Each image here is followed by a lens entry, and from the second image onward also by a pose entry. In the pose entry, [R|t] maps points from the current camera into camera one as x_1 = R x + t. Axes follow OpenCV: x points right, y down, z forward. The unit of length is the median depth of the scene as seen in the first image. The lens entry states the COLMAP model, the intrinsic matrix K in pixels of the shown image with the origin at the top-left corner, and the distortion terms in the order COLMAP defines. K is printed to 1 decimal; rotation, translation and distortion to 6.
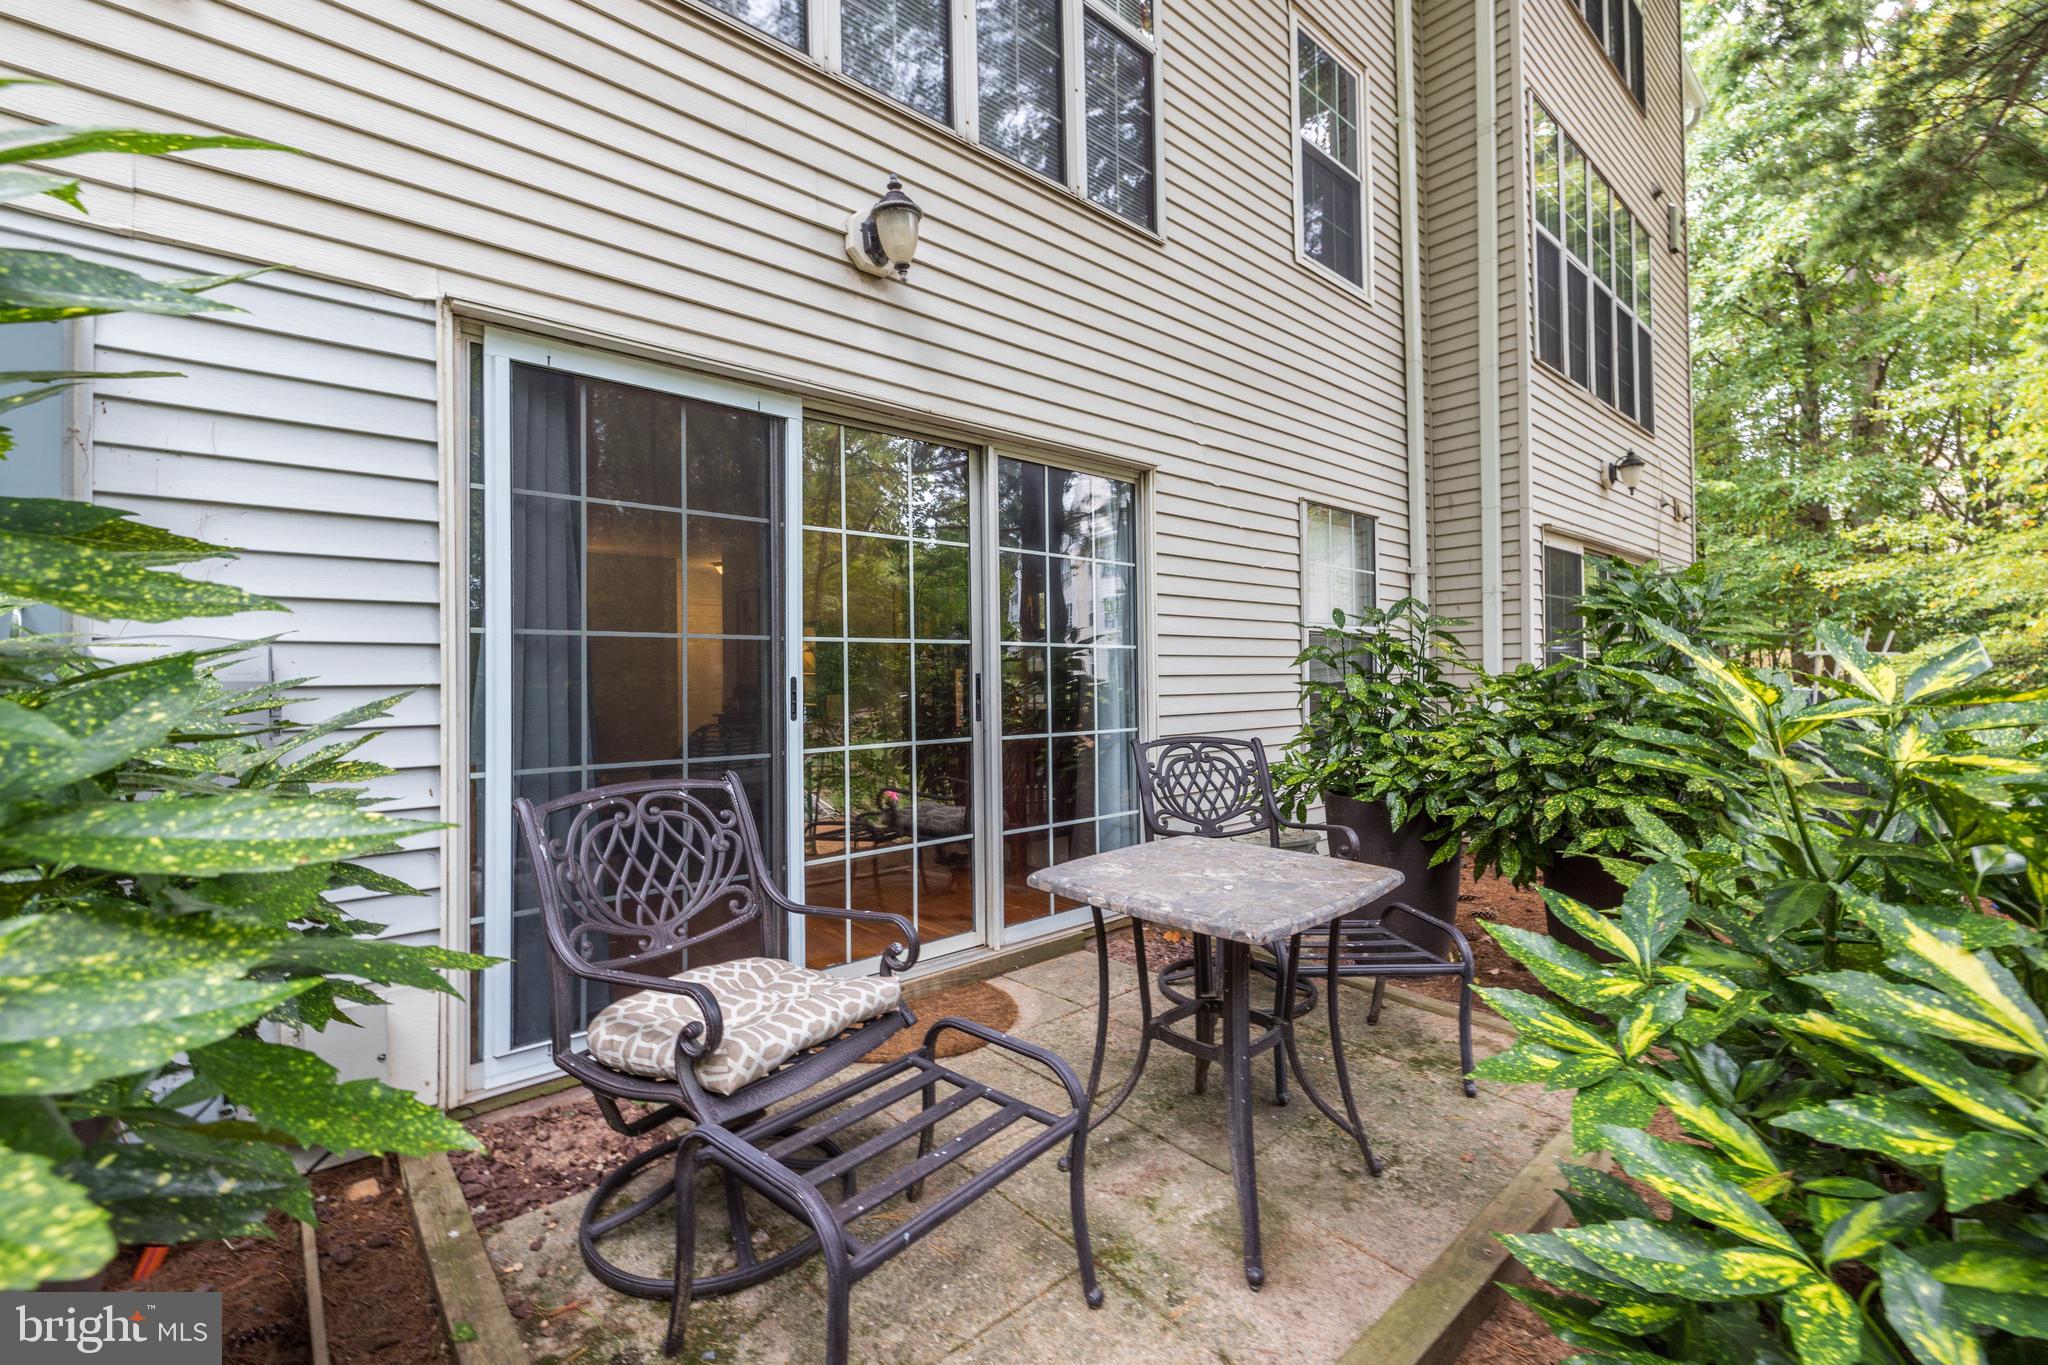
lens RADIAL K [[887.0, 0, 1024.3], [0, 887.0, 673.7], [0, 0, 1]] dist [-0.053007, 0.018375]
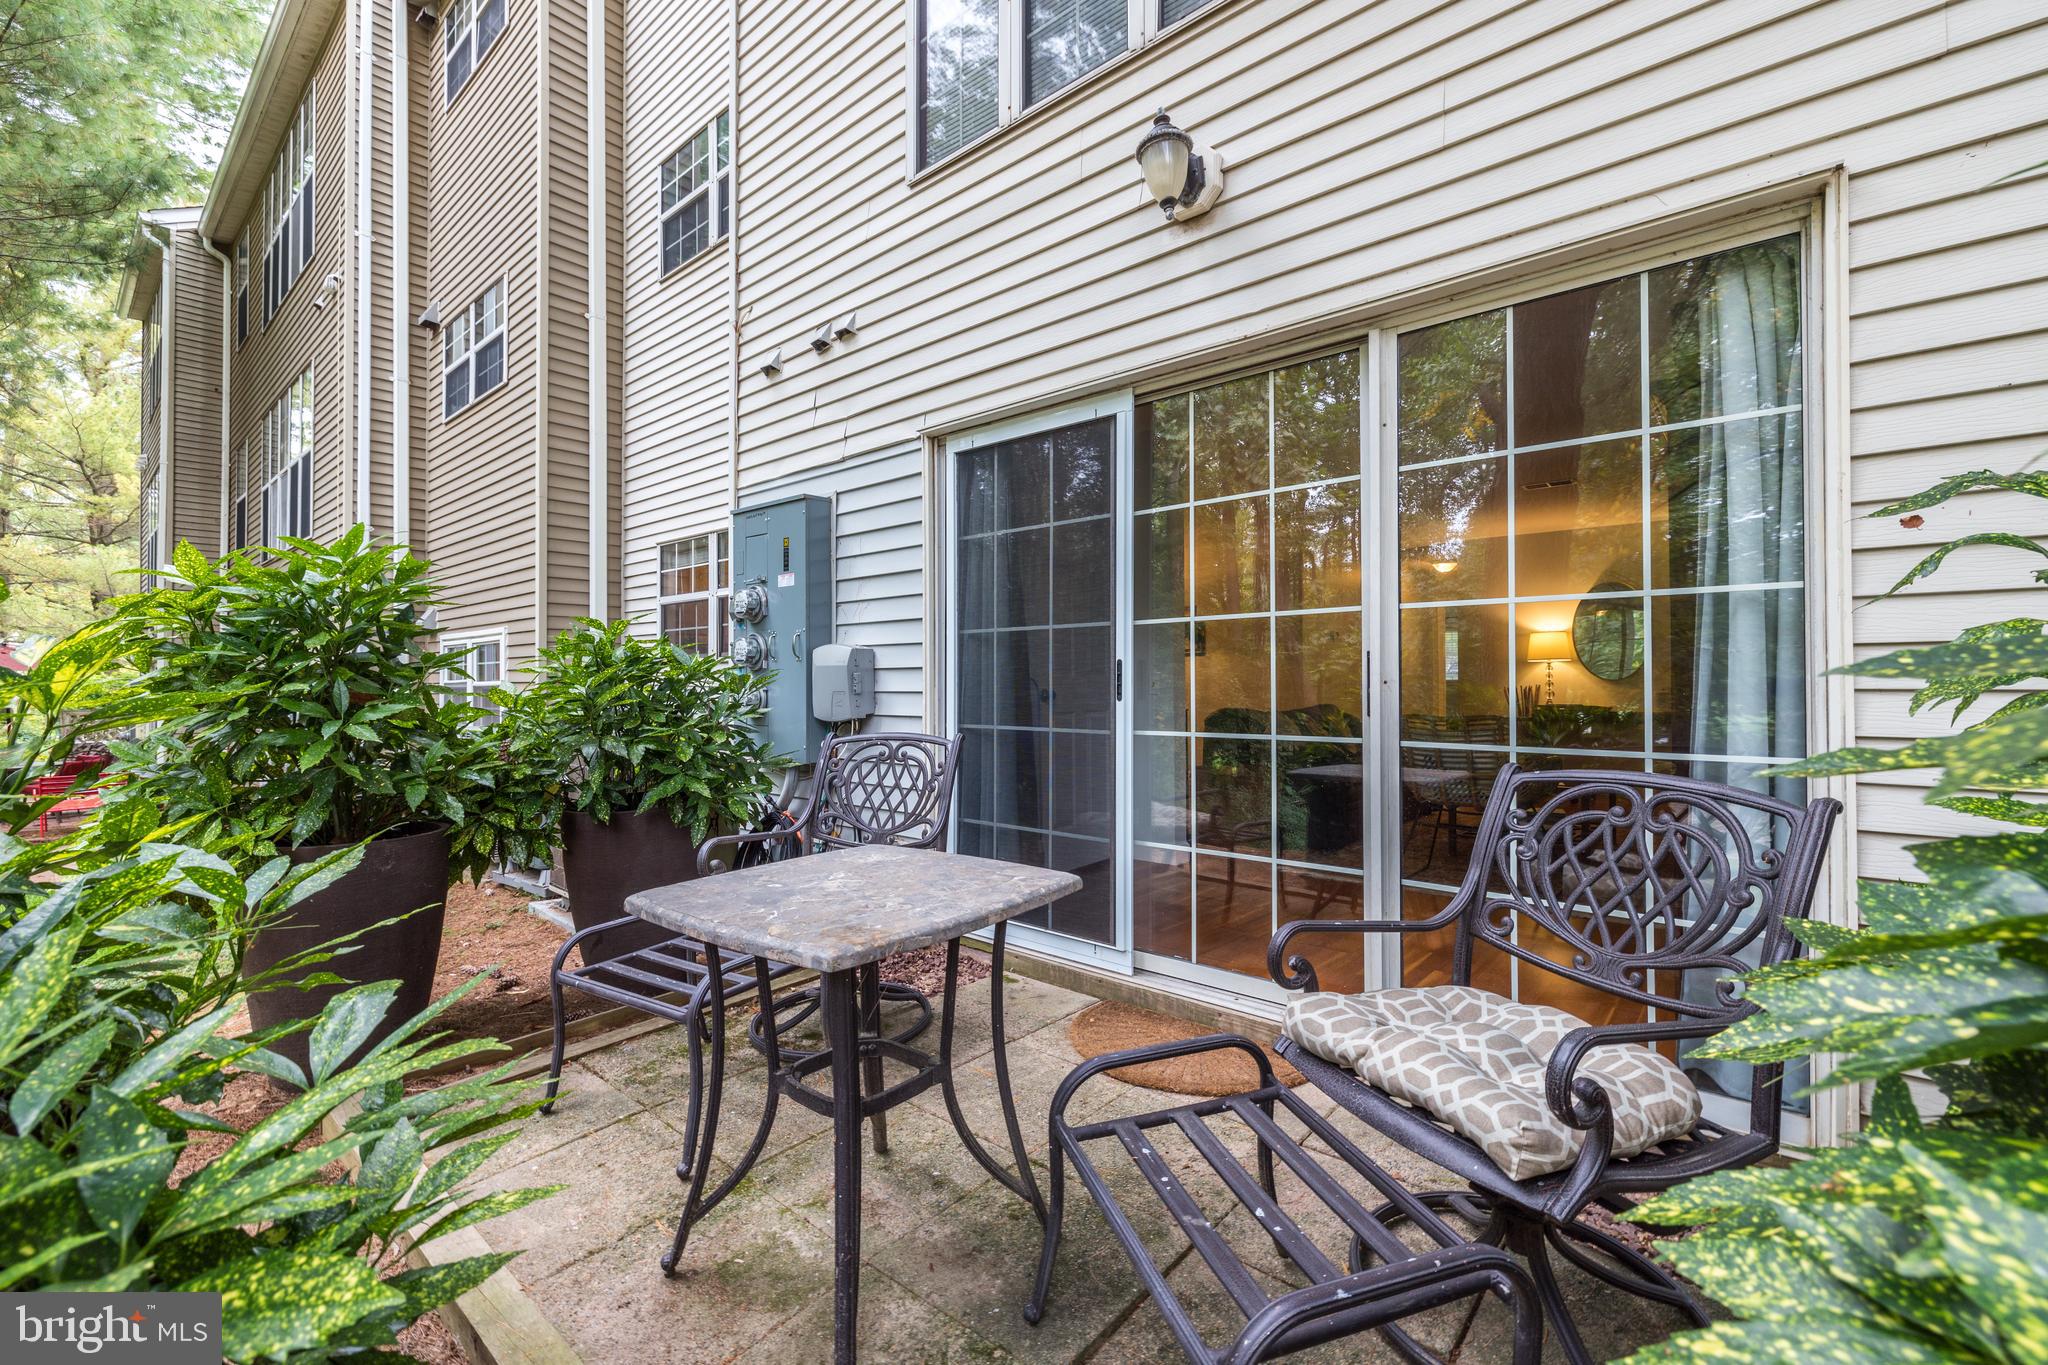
lens RADIAL K [[888.1, 0, 1022.5], [0, 888.1, 672.5], [0, 0, 1]] dist [-0.056234, 0.023018]
pose [[0.072084, 0.007223, -0.997372, 0.833474], [0.007769, 0.999939, 0.007803, 0.011285], [0.997368, -0.008311, 0.072024, 0.866177]]
